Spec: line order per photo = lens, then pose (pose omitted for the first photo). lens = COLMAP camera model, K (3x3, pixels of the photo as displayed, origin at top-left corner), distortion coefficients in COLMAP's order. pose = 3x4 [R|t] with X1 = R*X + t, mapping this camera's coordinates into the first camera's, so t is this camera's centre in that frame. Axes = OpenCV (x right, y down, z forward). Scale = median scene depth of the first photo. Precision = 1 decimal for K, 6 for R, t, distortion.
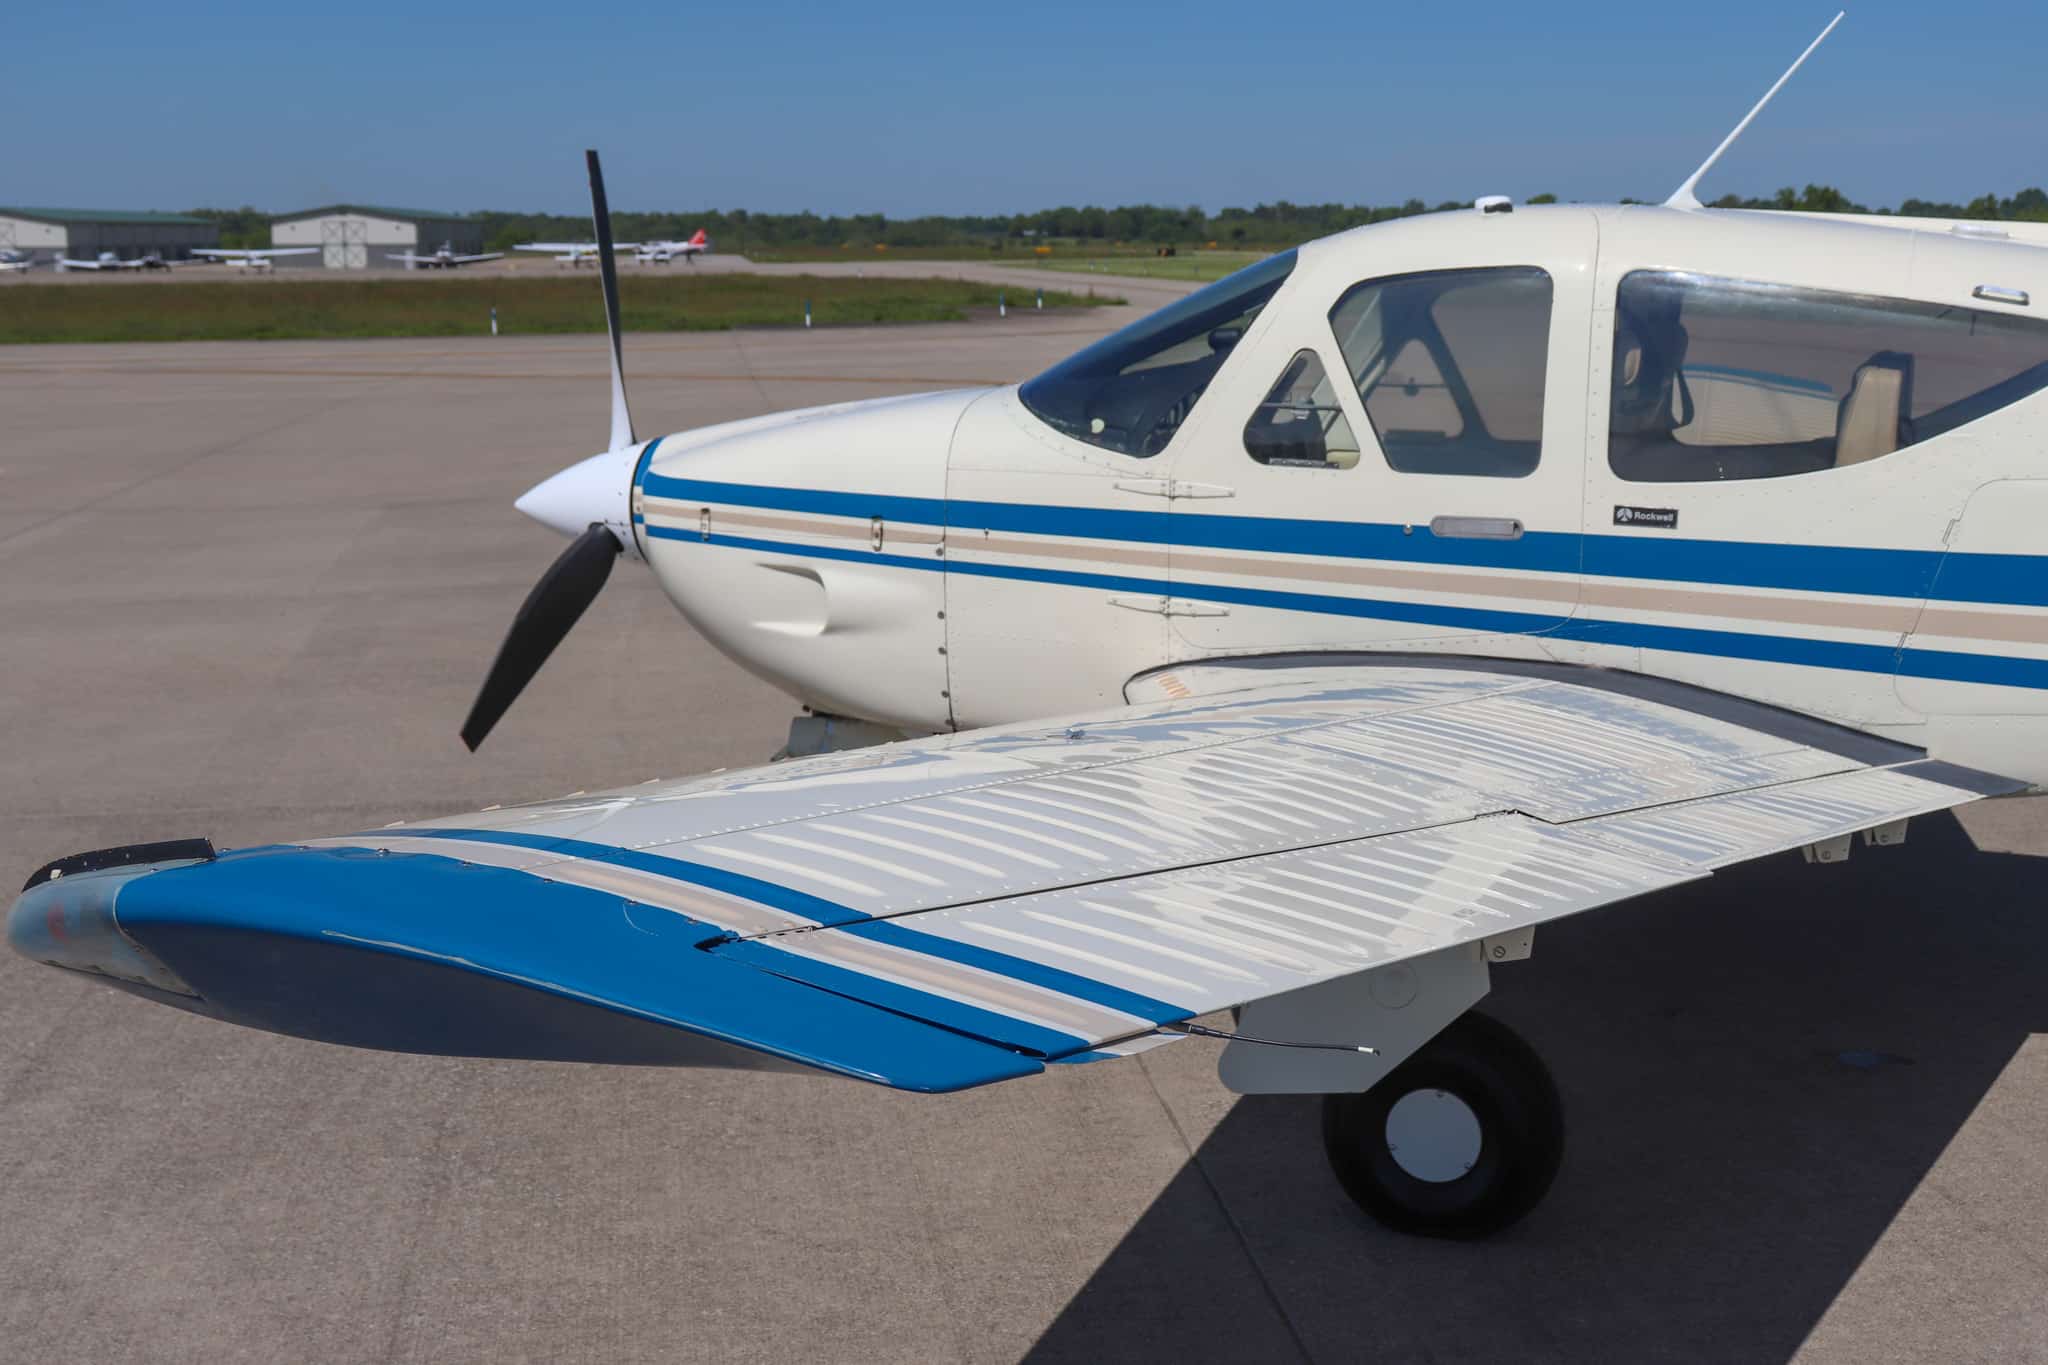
lens RADIAL K [[2589.4, 0, 1025.0], [0, 2589.4, 667.5], [0, 0, 1]] dist [0.003063, 0.000000]
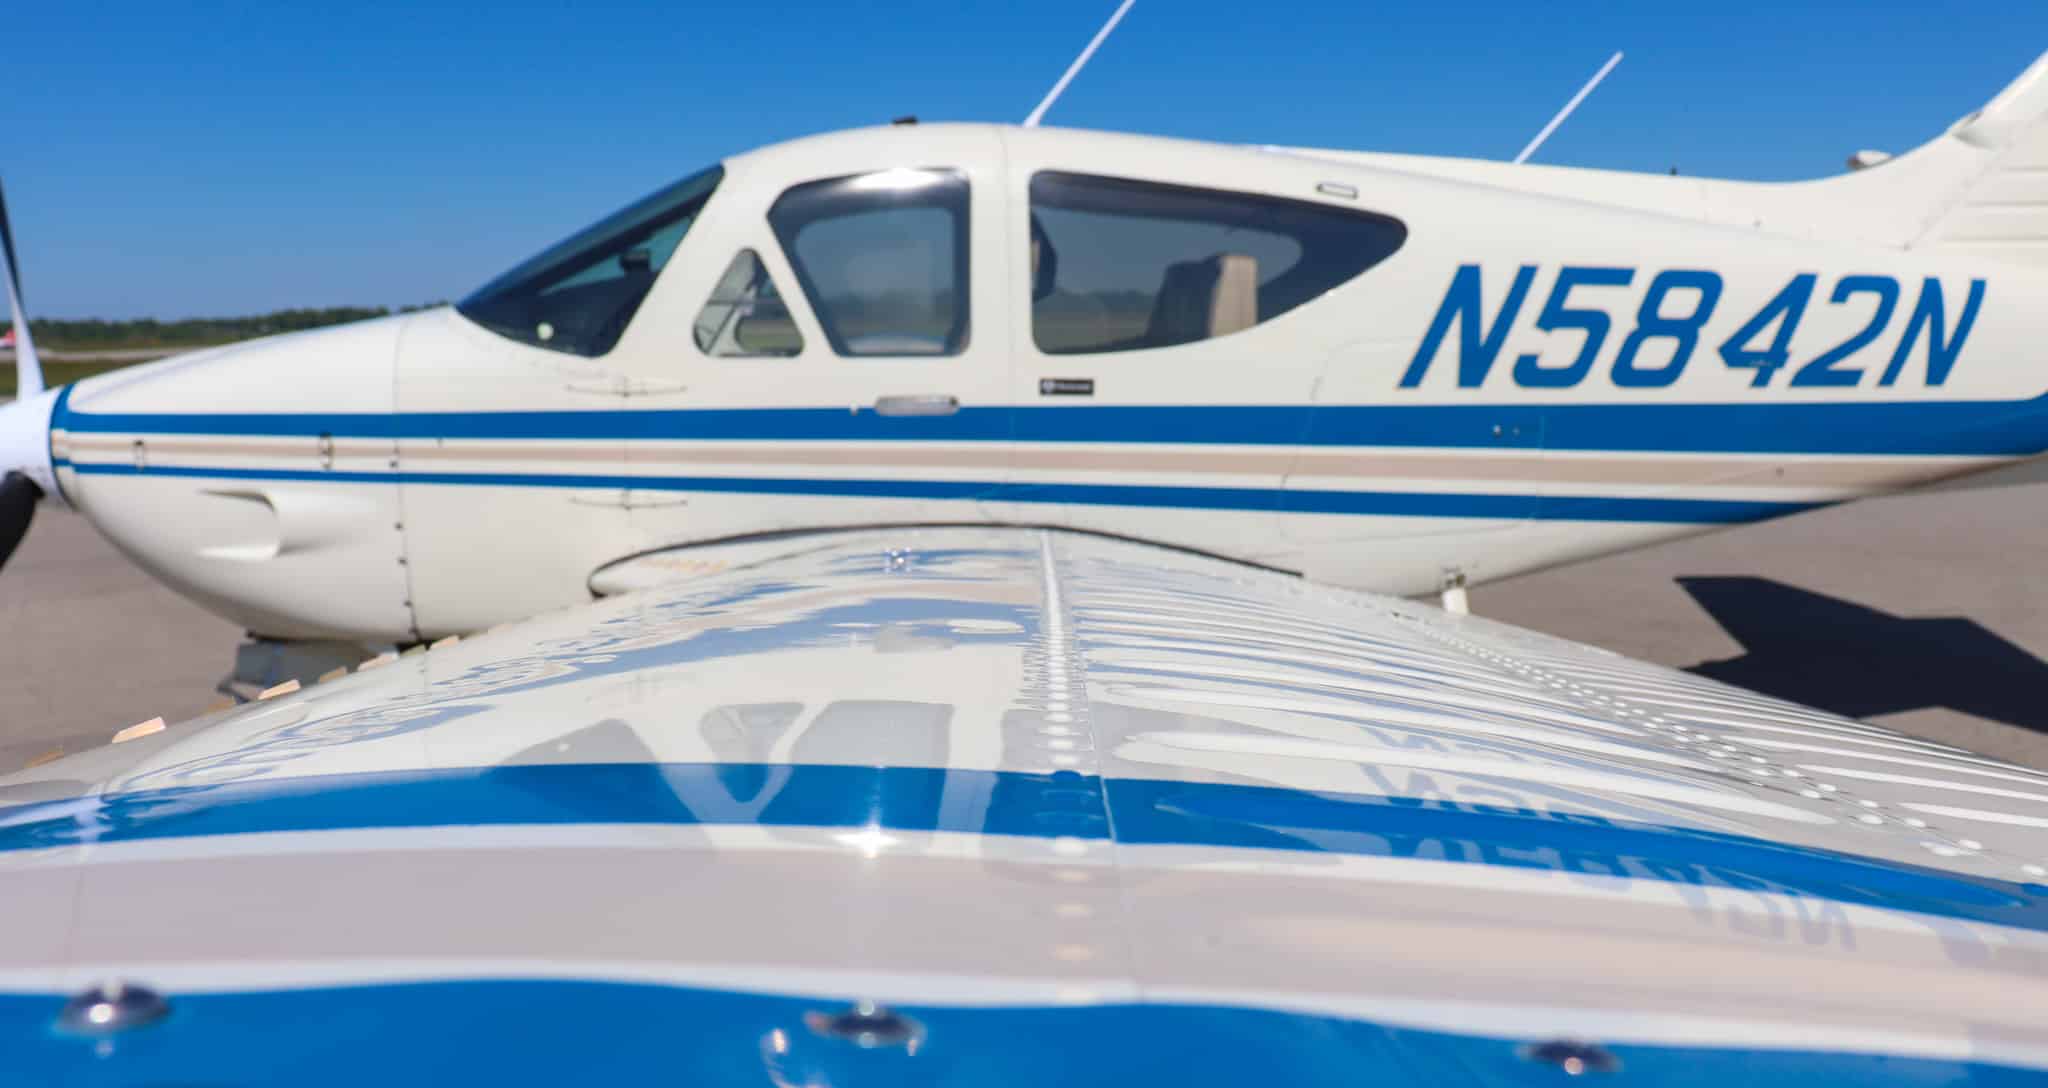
lens RADIAL K [[1703.3, 0, 998.4], [0, 1703.3, 678.2], [0, 0, 1]] dist [-0.139017, 0.093328]
pose [[0.916600, -0.098209, 0.387557, -0.078039], [0.080358, 0.994833, 0.062042, 0.017801], [-0.391648, -0.025725, 0.919756, 0.295745]]
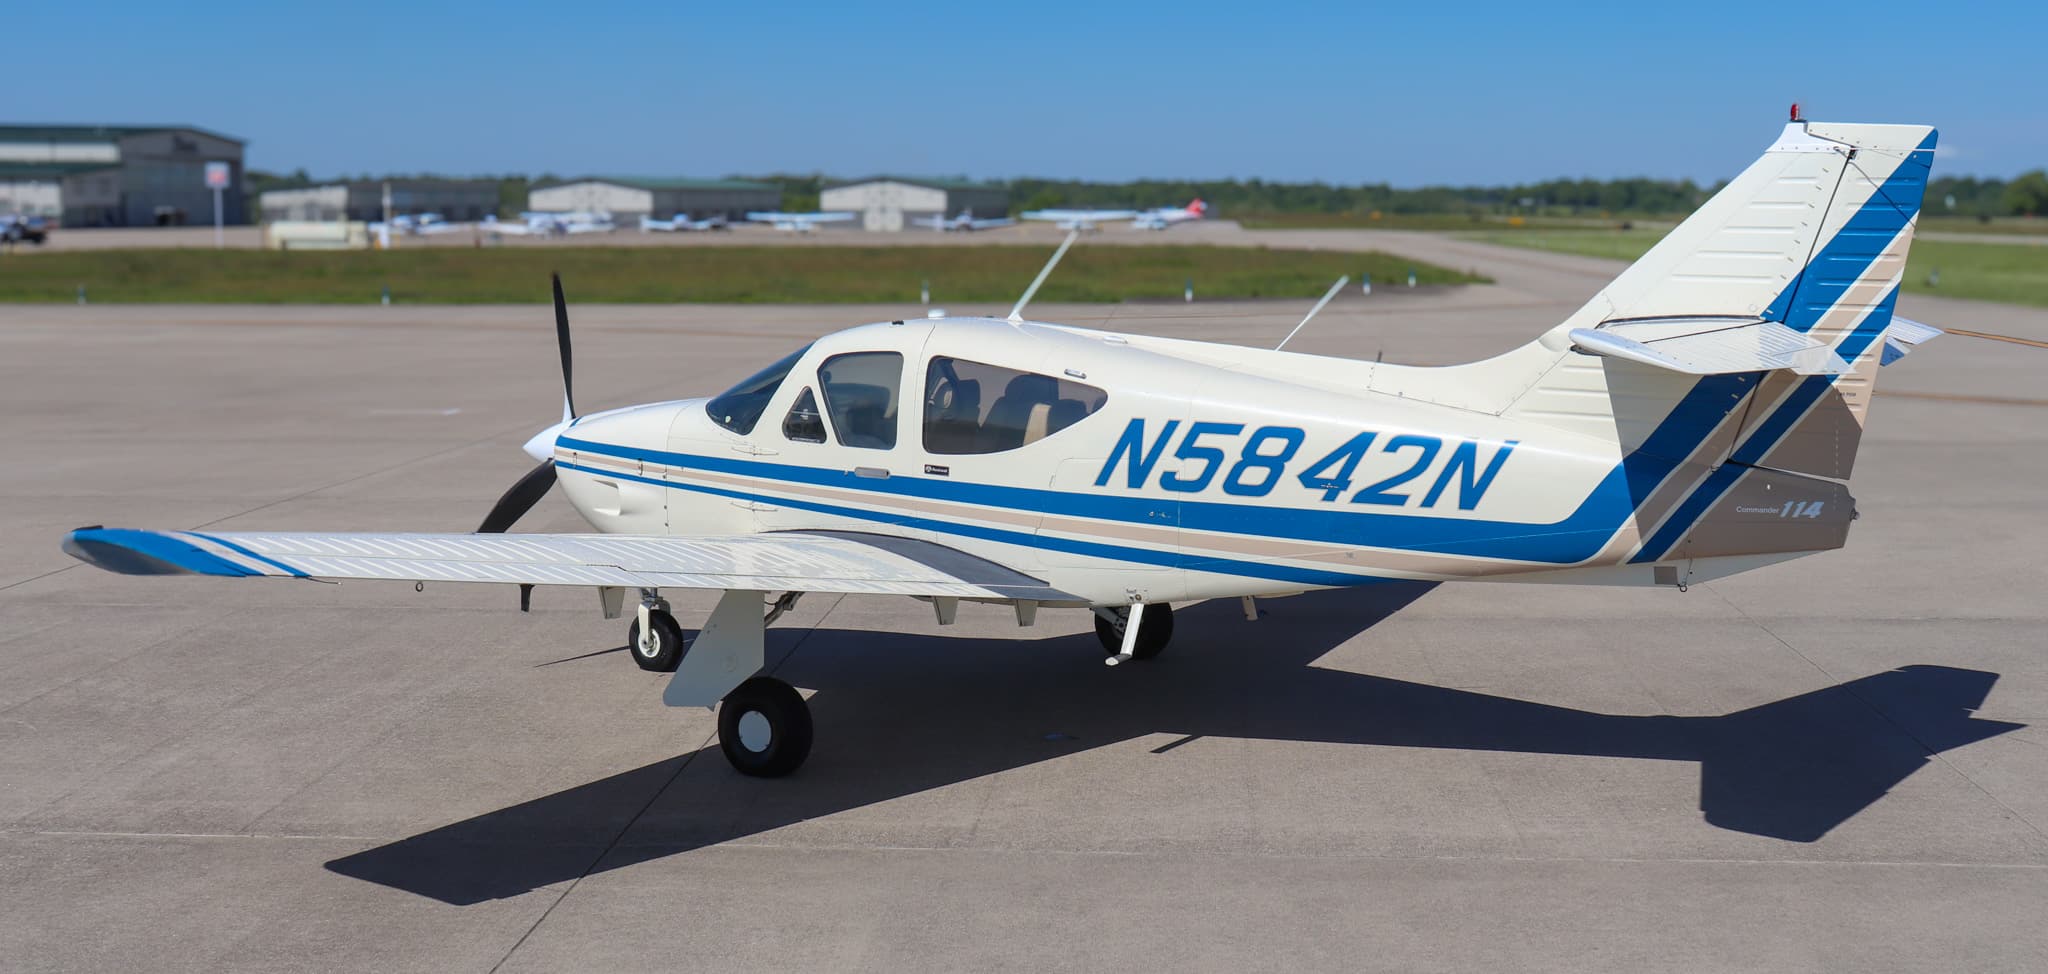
lens RADIAL K [[2413.8, 0, 1015.1], [0, 2413.8, 489.5], [0, 0, 1]] dist [-0.021558, 0.000000]
pose [[0.978689, 0.034165, -0.202485, 0.636895], [-0.043538, 0.998168, -0.042020, 0.034738], [0.200679, 0.049940, 0.978383, -0.842476]]
